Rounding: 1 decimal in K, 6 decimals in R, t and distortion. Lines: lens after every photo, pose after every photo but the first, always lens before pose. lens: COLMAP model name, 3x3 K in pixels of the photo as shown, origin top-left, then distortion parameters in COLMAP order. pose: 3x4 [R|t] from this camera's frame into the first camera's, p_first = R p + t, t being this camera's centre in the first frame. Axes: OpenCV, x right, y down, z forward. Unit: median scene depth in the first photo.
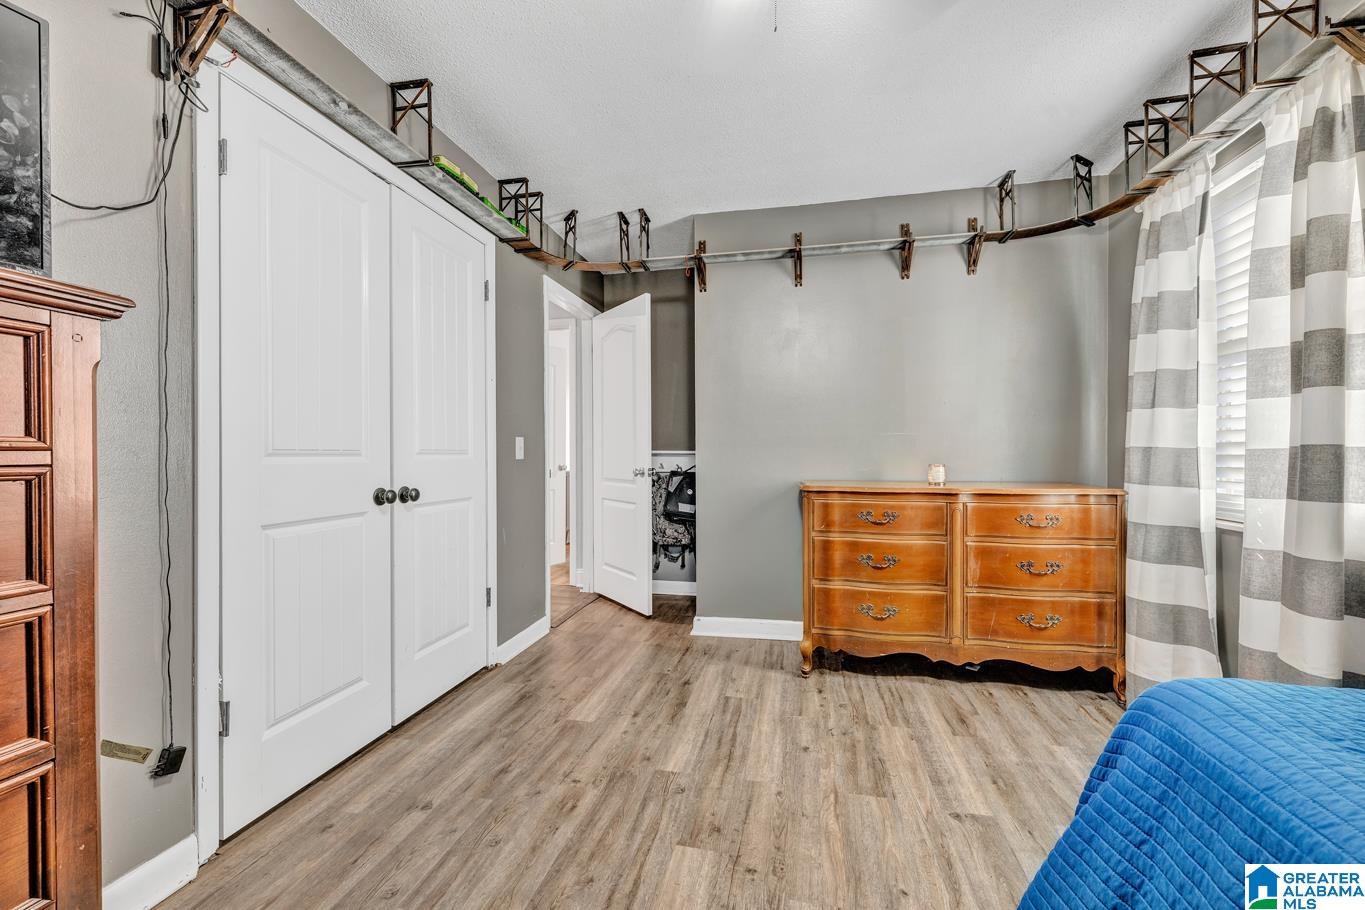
lens RADIAL K [[539.2, 0, 682.5], [0, 539.2, 455.0], [0, 0, 1]] dist [0.001524, 0.000029]
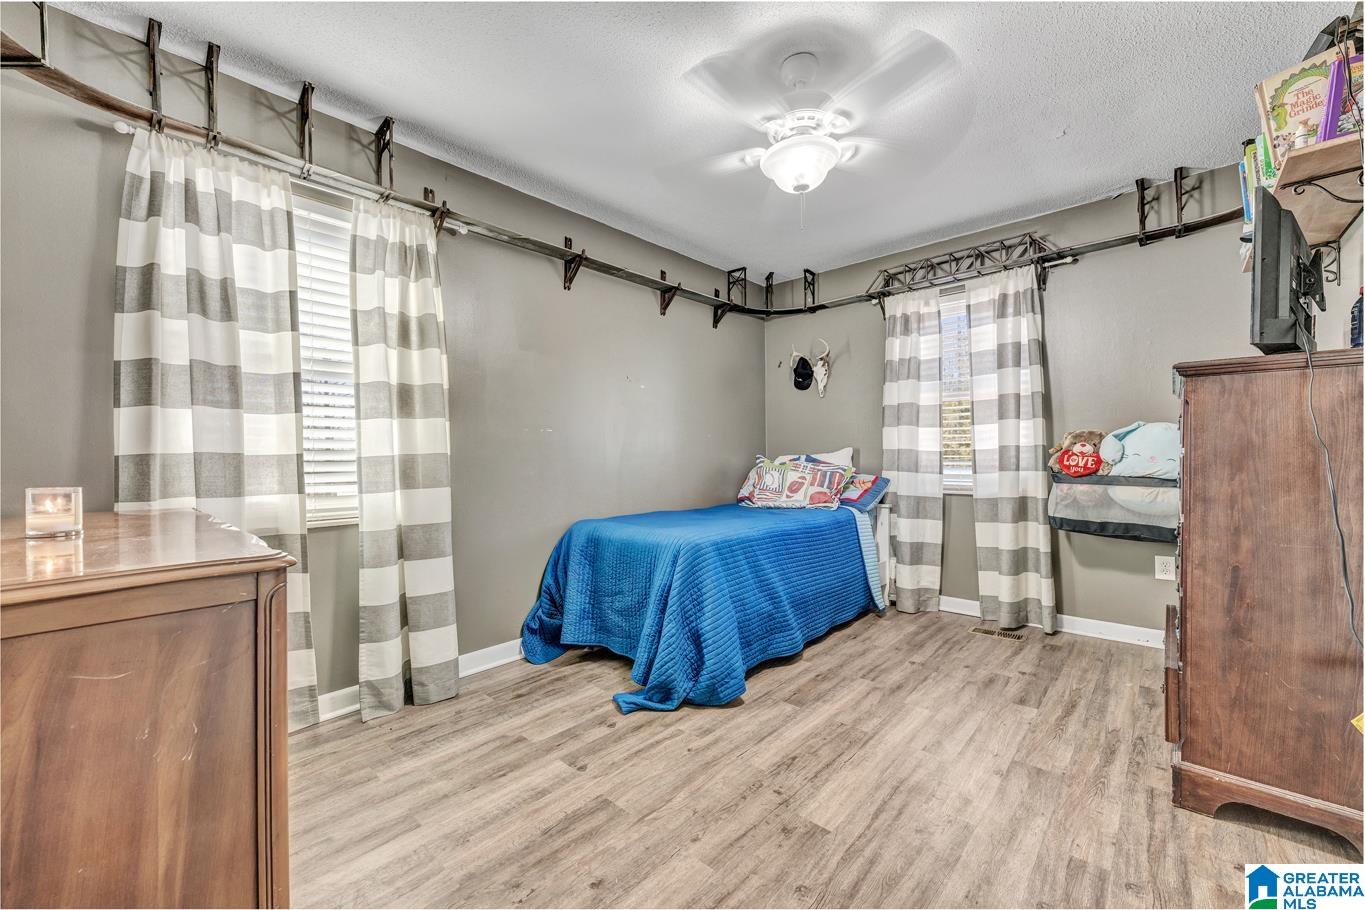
lens RADIAL K [[539.2, 0, 682.5], [0, 539.2, 455.0], [0, 0, 1]] dist [0.001524, 0.000029]
pose [[-0.868843, 0.006503, 0.495046, -0.245917], [0.008517, 0.999962, 0.001813, -0.007012], [-0.495015, 0.005792, -0.868865, 1.779492]]
